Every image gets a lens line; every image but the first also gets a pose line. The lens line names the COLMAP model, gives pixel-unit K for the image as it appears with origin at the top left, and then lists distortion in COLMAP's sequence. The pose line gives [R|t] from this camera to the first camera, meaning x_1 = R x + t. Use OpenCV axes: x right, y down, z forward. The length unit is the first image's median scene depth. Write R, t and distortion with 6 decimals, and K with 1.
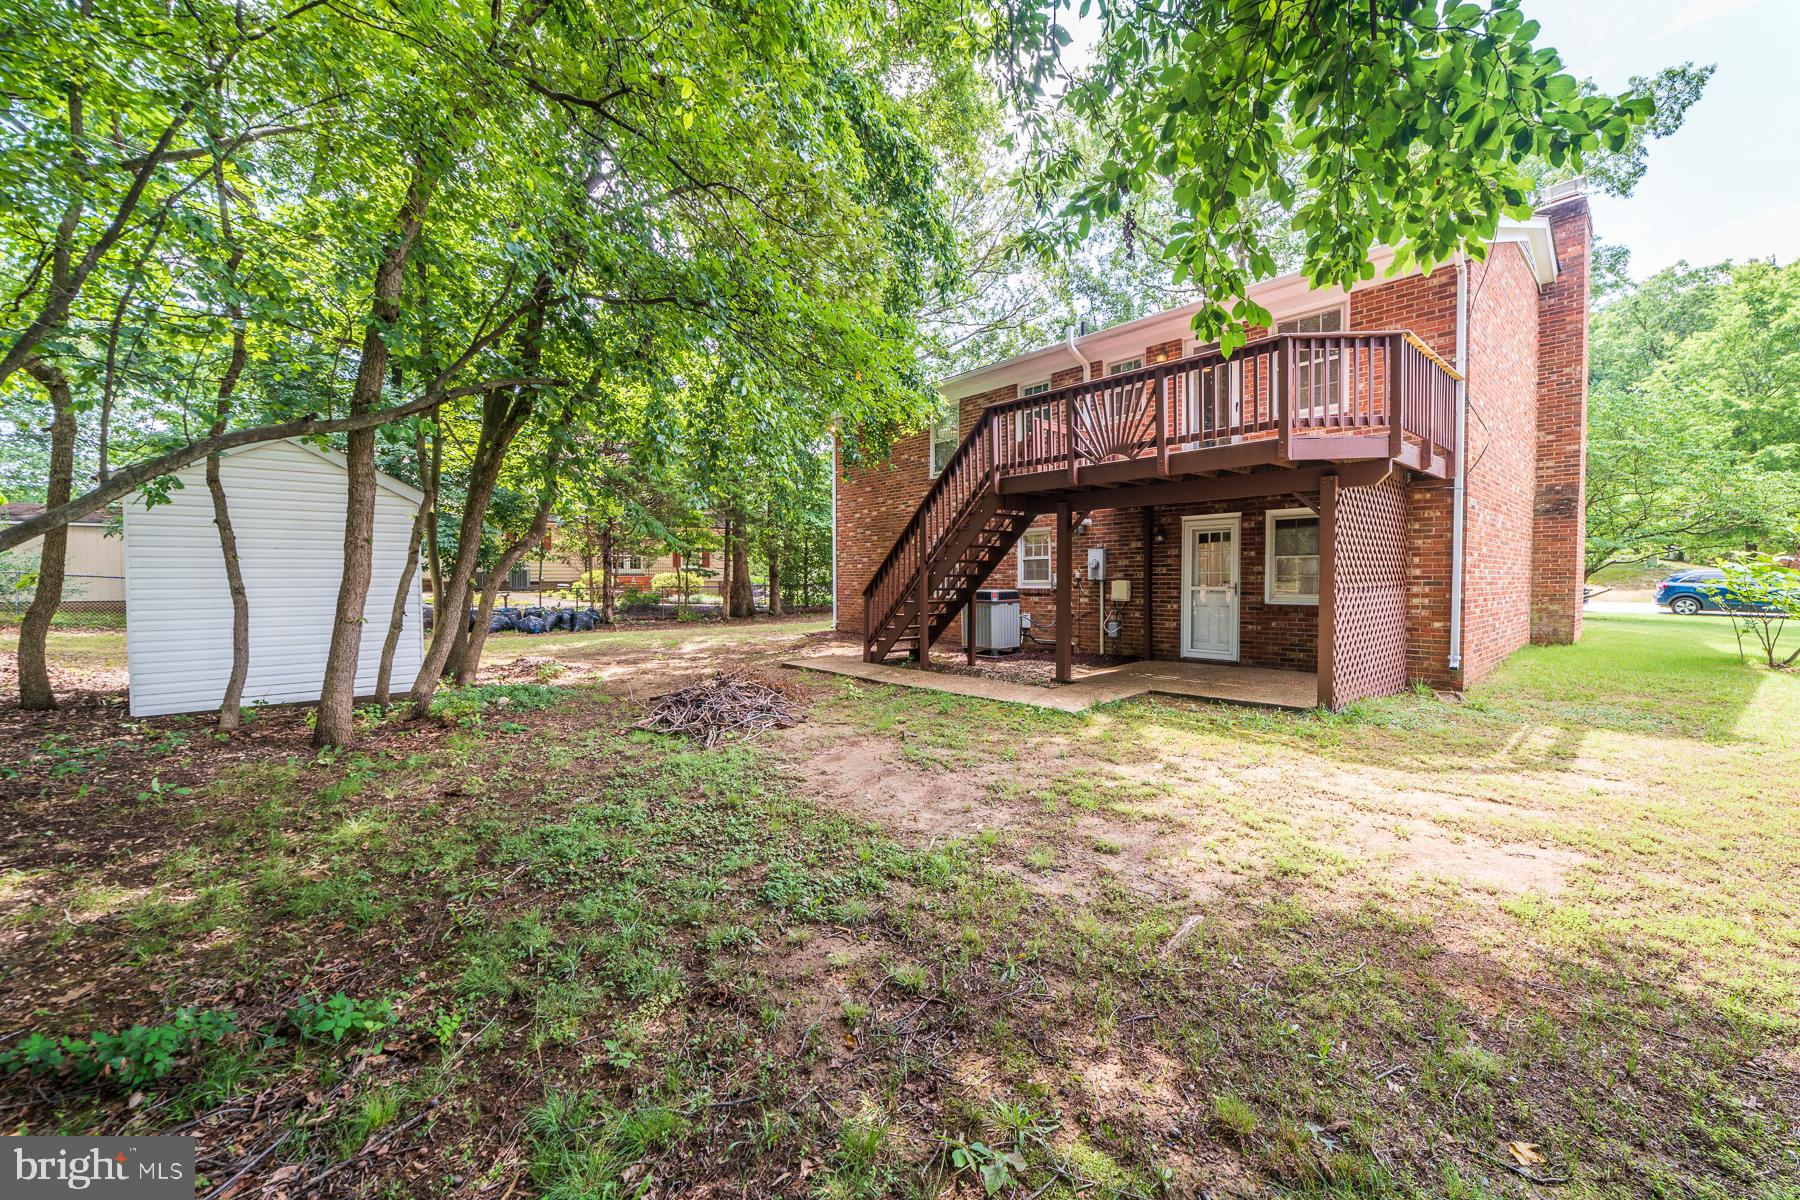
lens RADIAL K [[744.8, 0, 902.8], [0, 744.8, 608.3], [0, 0, 1]] dist [-0.002586, 0.000011]
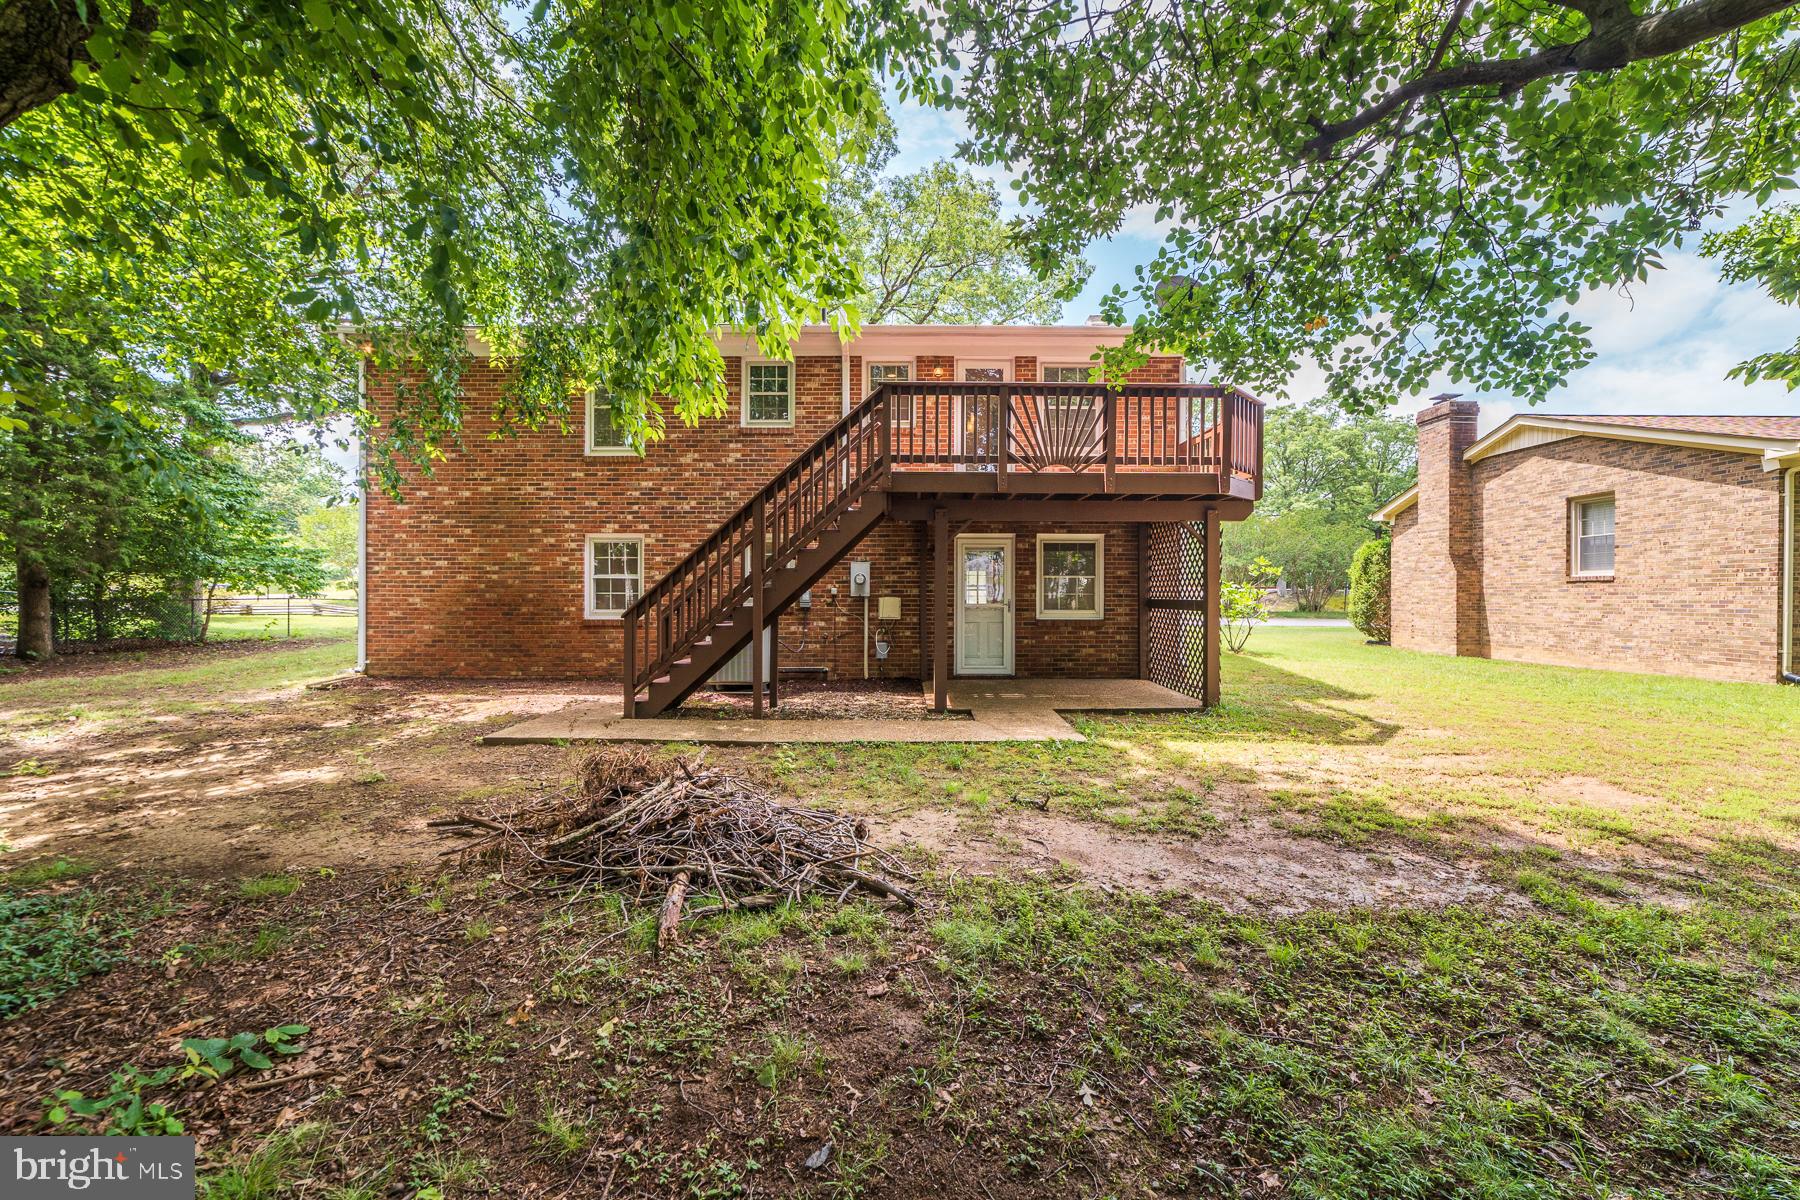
lens RADIAL K [[744.8, 0, 902.8], [0, 744.8, 608.3], [0, 0, 1]] dist [-0.002586, 0.000011]
pose [[0.626374, -0.004134, 0.779512, -0.489030], [0.022989, 0.999649, -0.013171, -0.012561], [-0.779184, 0.026170, 0.626249, 0.469558]]
